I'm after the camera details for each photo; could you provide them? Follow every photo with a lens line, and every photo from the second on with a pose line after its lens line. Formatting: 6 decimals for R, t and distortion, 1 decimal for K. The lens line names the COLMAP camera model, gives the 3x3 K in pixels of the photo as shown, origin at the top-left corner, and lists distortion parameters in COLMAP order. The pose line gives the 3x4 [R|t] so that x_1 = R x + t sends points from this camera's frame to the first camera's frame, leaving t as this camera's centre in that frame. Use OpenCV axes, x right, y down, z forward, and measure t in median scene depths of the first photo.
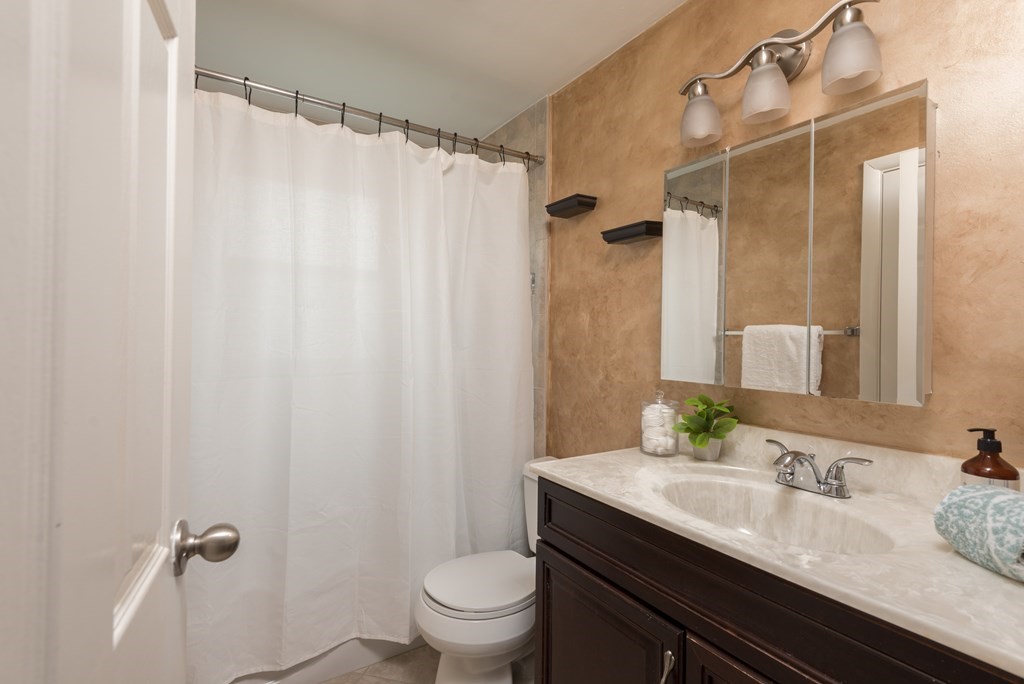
lens RADIAL K [[472.9, 0, 501.4], [0, 472.9, 342.4], [0, 0, 1]] dist [0.051649, -0.034992]
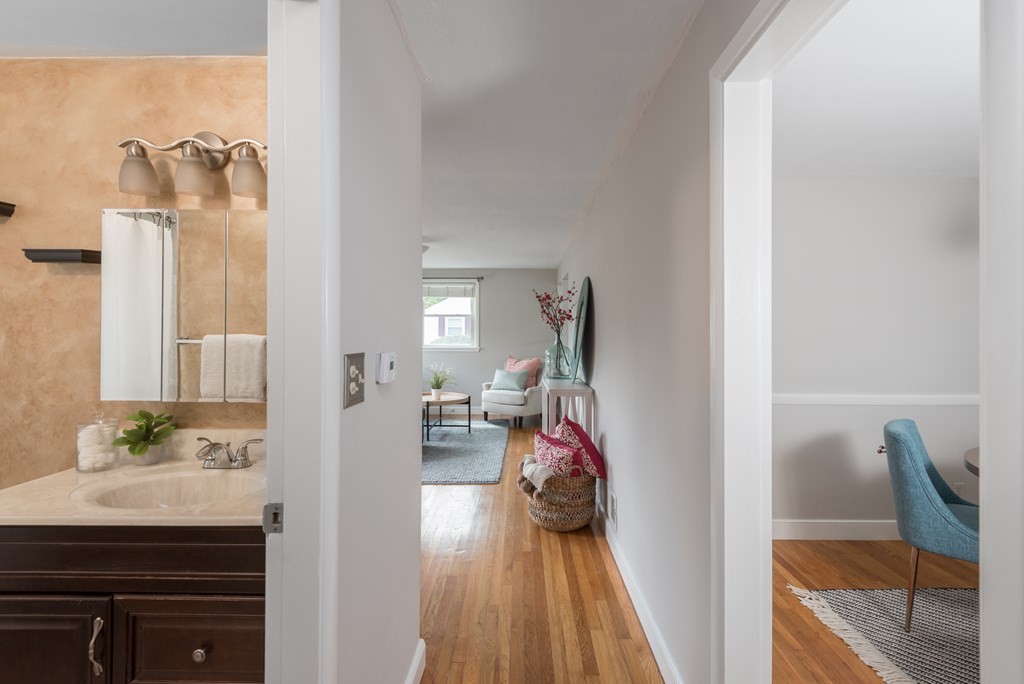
lens RADIAL K [[477.3, 0, 513.0], [0, 477.3, 332.3], [0, 0, 1]] dist [-0.001268, -0.000252]
pose [[0.534078, -0.005470, 0.845418, -0.075196], [0.006787, 0.999975, 0.002183, -0.068113], [-0.845408, 0.004573, 0.534101, -0.349349]]
